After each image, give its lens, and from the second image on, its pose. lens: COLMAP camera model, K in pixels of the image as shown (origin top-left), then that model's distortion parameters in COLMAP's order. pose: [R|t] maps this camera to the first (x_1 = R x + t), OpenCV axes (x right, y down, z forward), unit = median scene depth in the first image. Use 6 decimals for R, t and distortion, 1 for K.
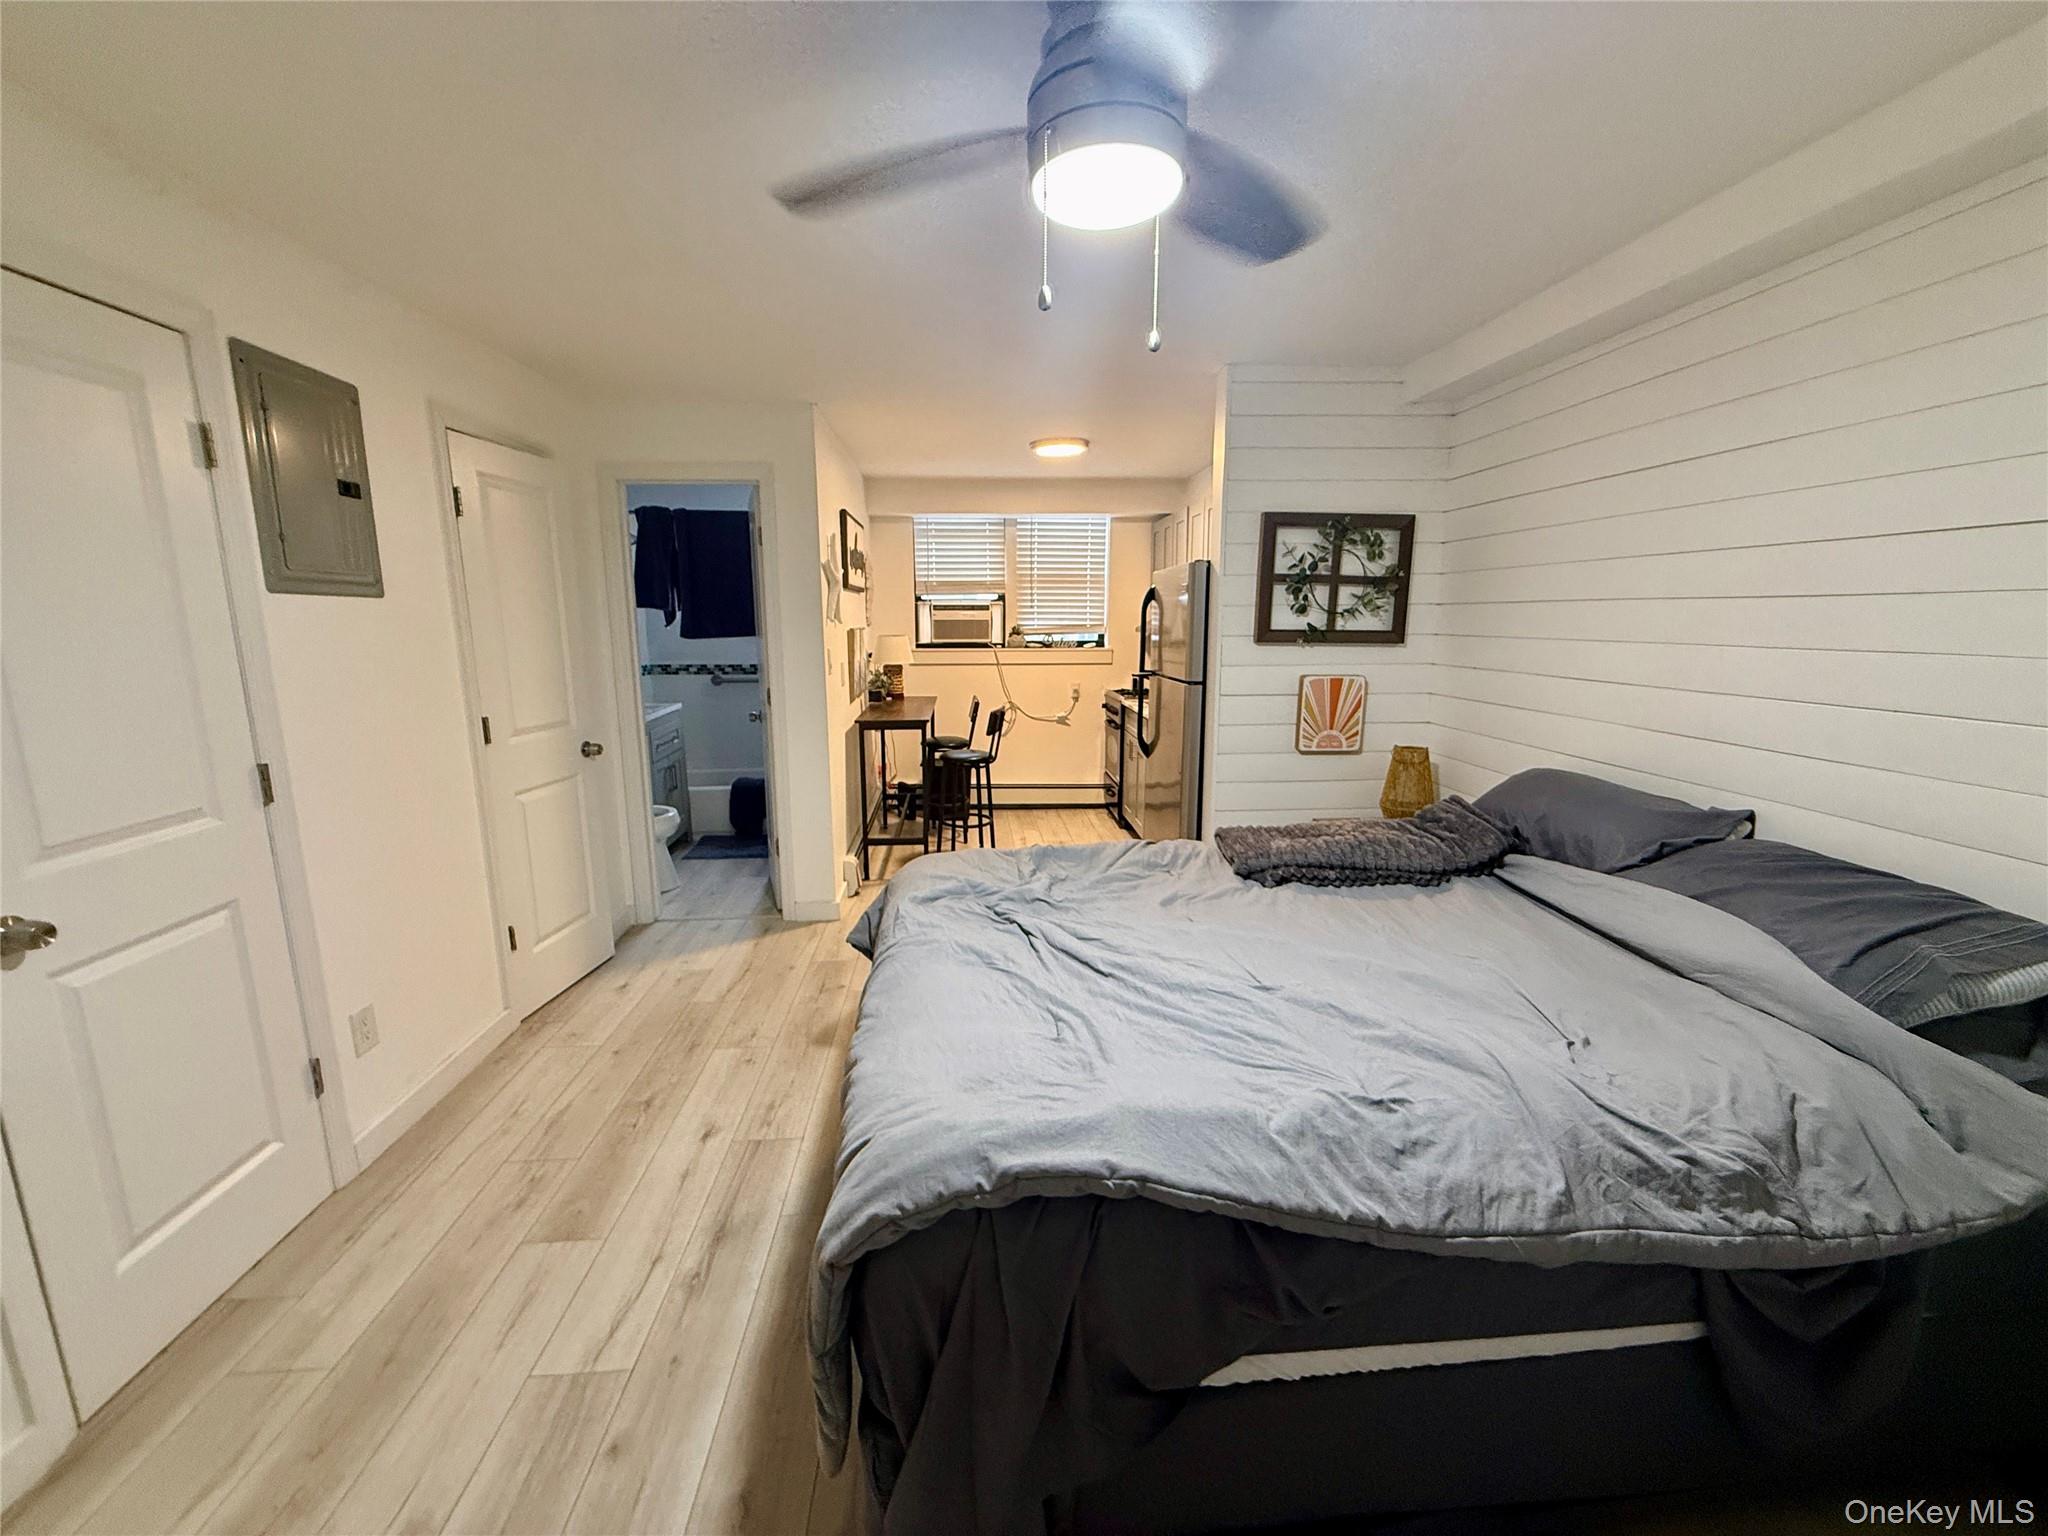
lens RADIAL K [[810.4, 0, 1021.6], [0, 810.4, 771.0], [0, 0, 1]] dist [-0.000379, 0.000206]
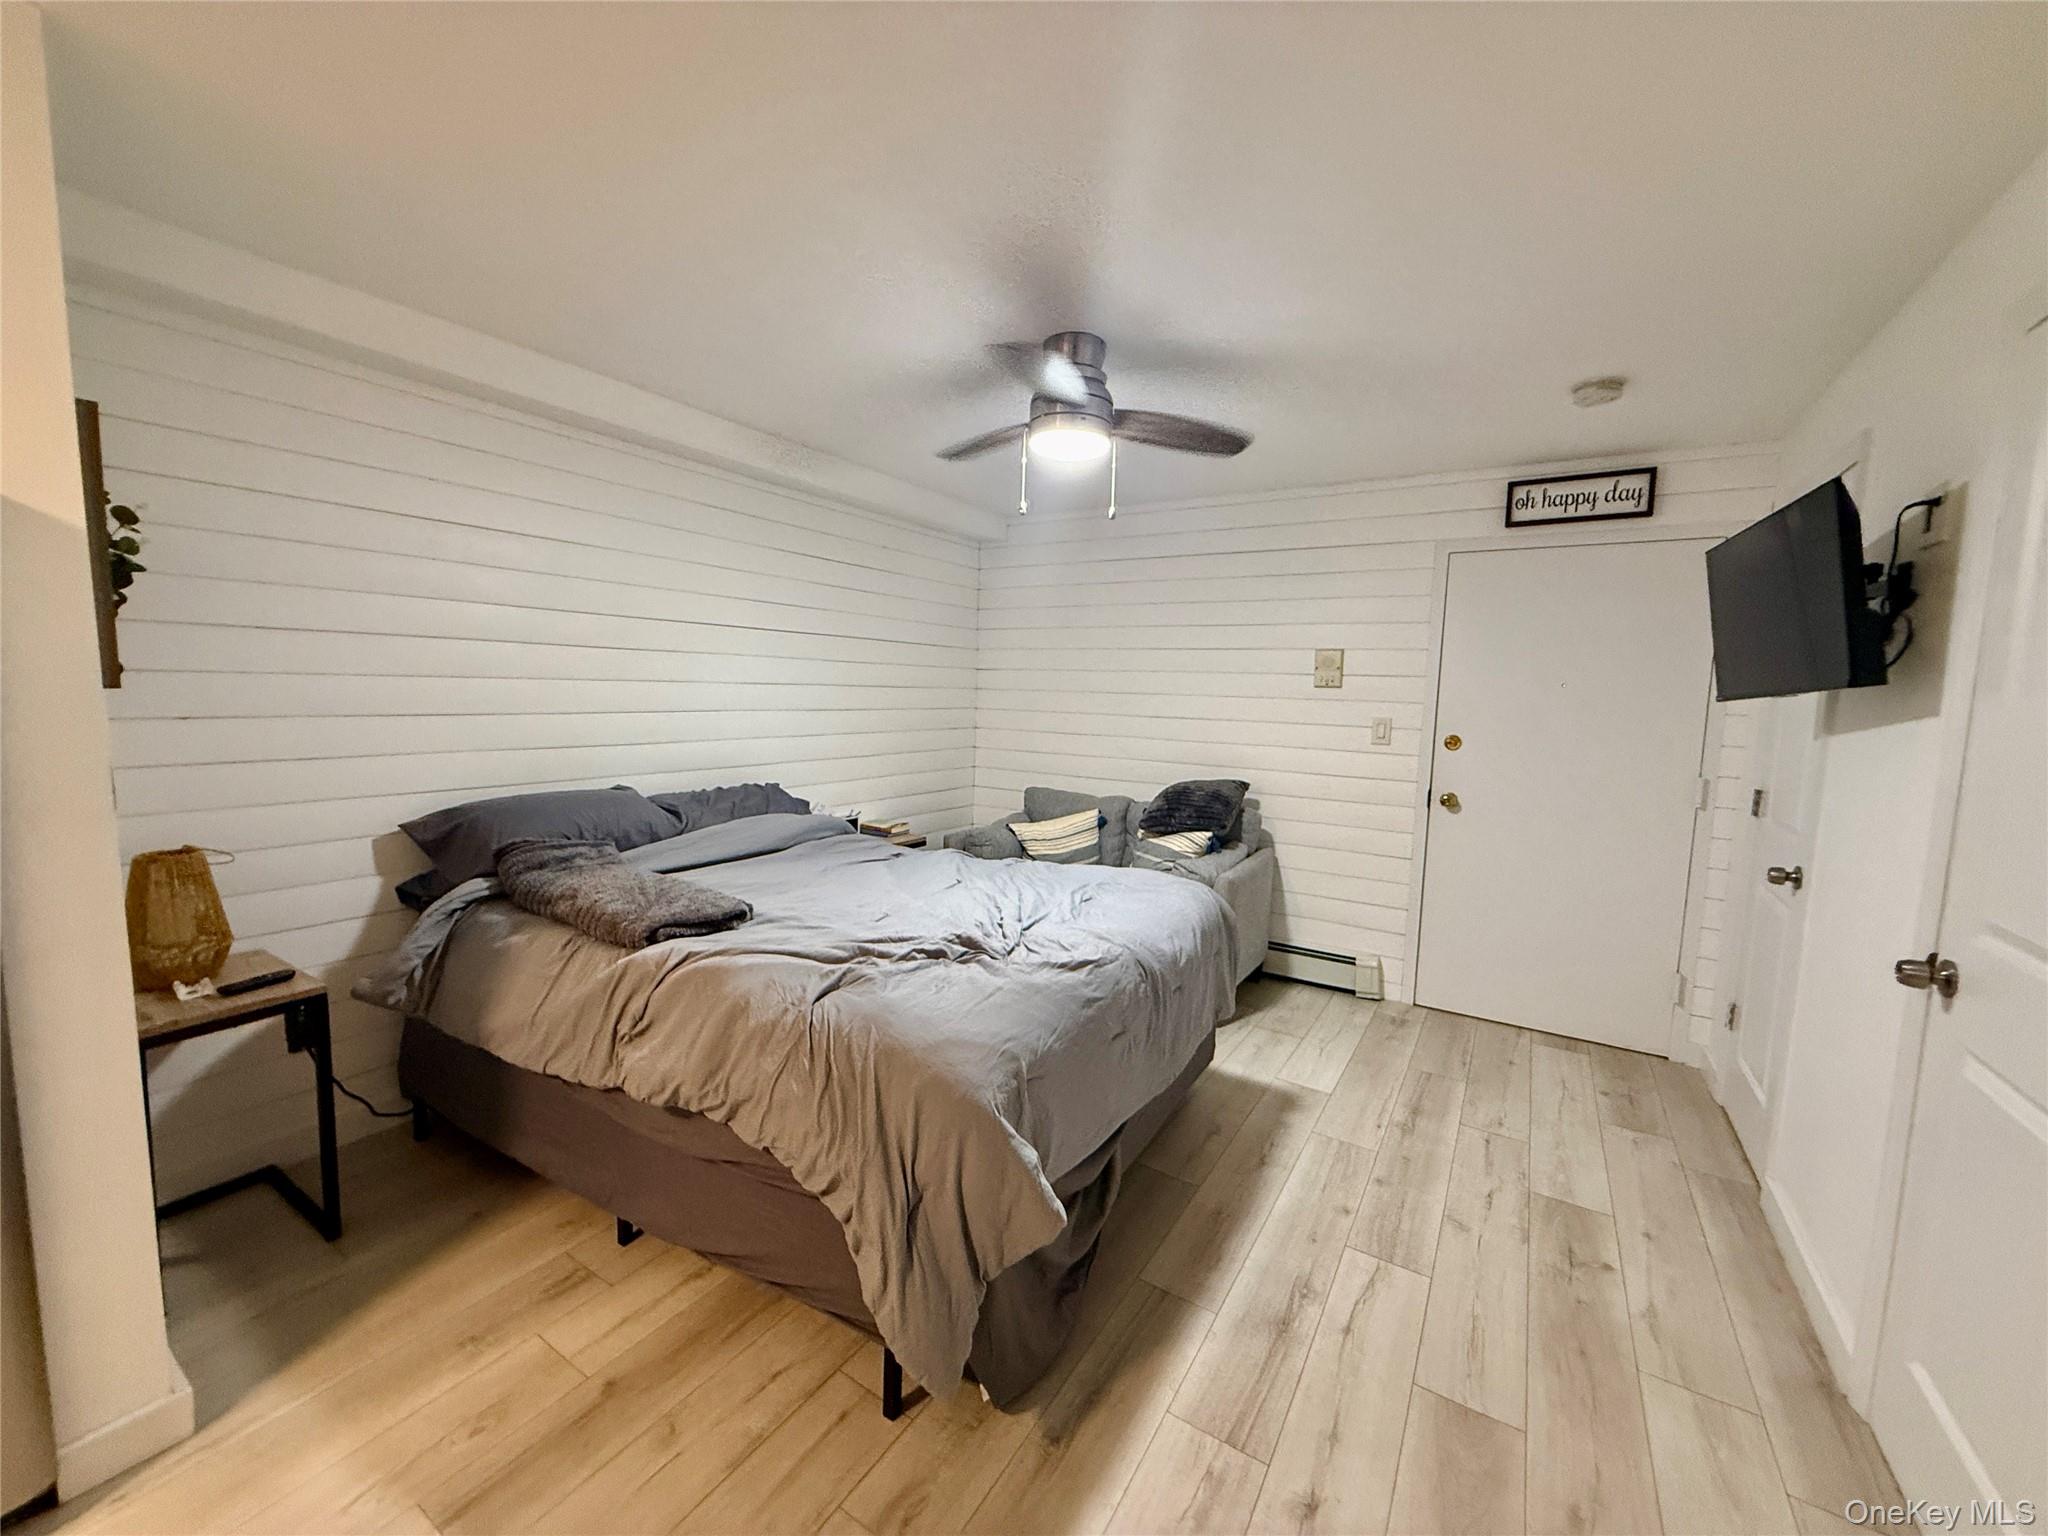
lens RADIAL K [[810.4, 0, 1016.4], [0, 810.4, 772.2], [0, 0, 1]] dist [-0.000379, 0.000206]
pose [[-0.801291, -0.082223, 0.592597, -0.383028], [0.087940, 0.963565, 0.252604, -0.183135], [-0.591776, 0.254523, -0.764866, 1.058040]]
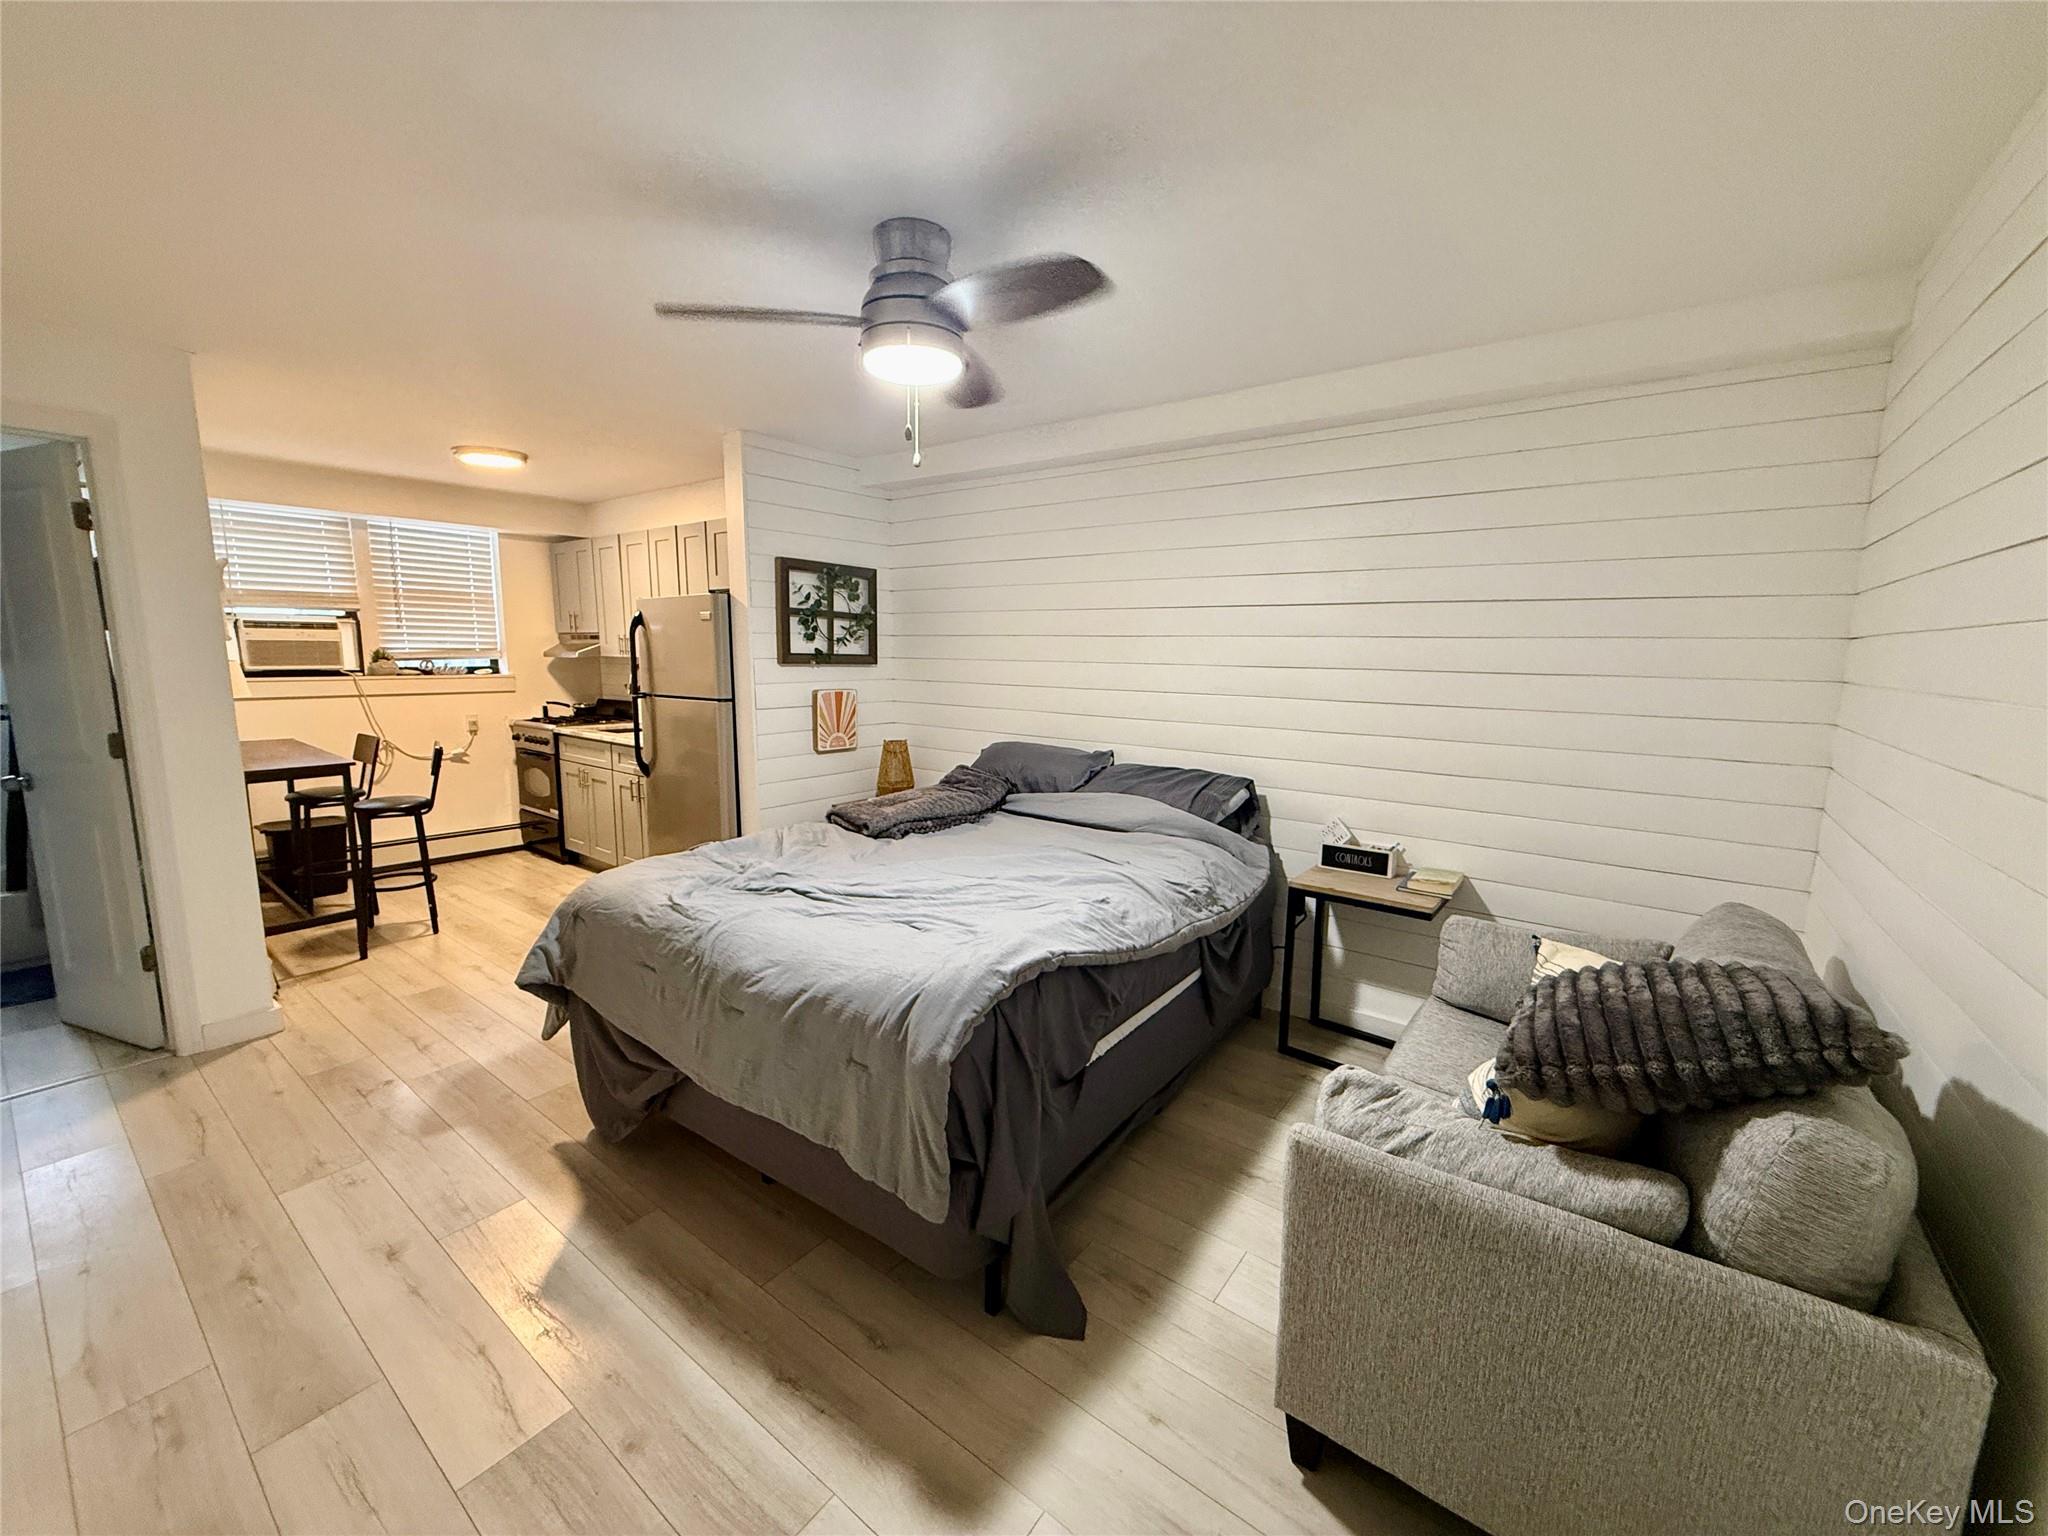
lens RADIAL K [[810.4, 0, 1020.2], [0, 810.4, 766.8], [0, 0, 1]] dist [-0.000379, 0.000206]
pose [[0.659173, -0.099536, 0.745375, -0.388519], [0.127996, 0.991588, 0.019221, 0.014930], [-0.741018, 0.082735, 0.666368, -0.050020]]
